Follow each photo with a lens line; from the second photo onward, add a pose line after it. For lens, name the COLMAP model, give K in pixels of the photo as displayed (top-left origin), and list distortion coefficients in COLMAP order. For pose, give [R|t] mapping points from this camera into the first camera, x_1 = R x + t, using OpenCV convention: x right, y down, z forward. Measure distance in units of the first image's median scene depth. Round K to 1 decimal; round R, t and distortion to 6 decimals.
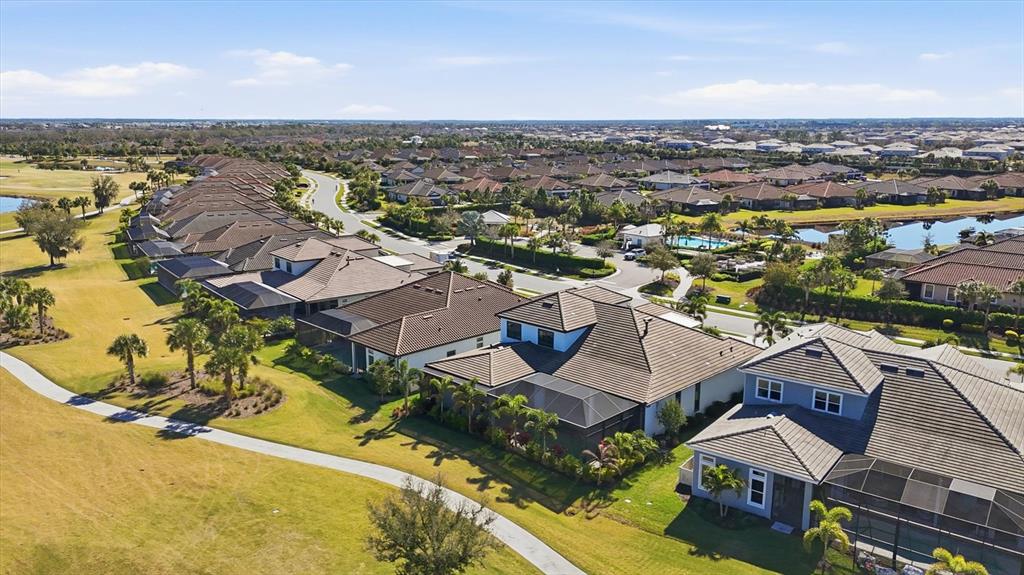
lens RADIAL K [[737.1, 0, 512.0], [0, 737.1, 287.5], [0, 0, 1]] dist [0.019867, -0.004194]
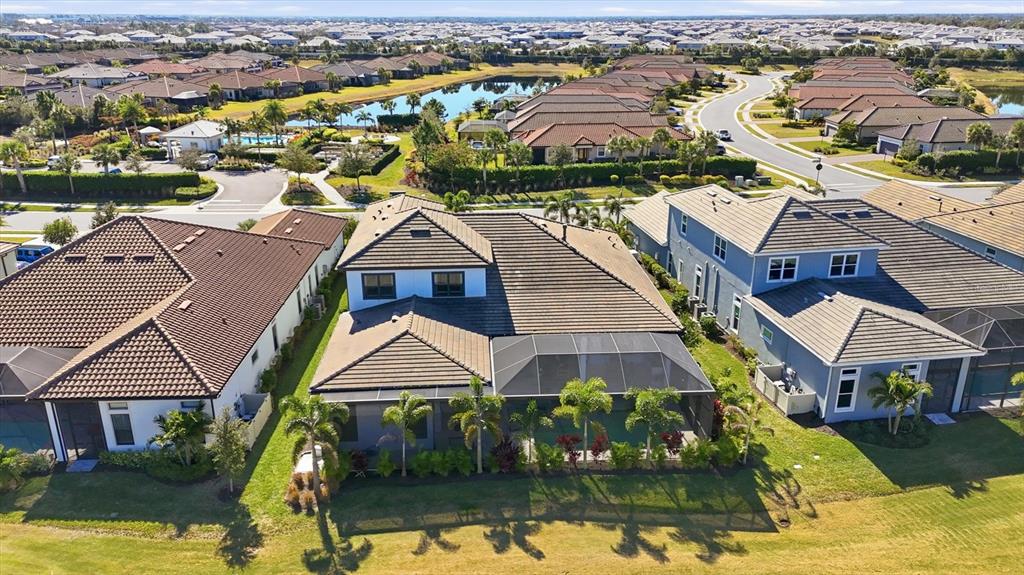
lens RADIAL K [[737.1, 0, 512.0], [0, 737.1, 287.5], [0, 0, 1]] dist [0.019867, -0.004194]
pose [[0.688690, -0.251158, 0.680166, -0.379261], [0.160151, 0.967611, 0.195142, -0.044117], [-0.707148, -0.025463, 0.706607, 0.579197]]
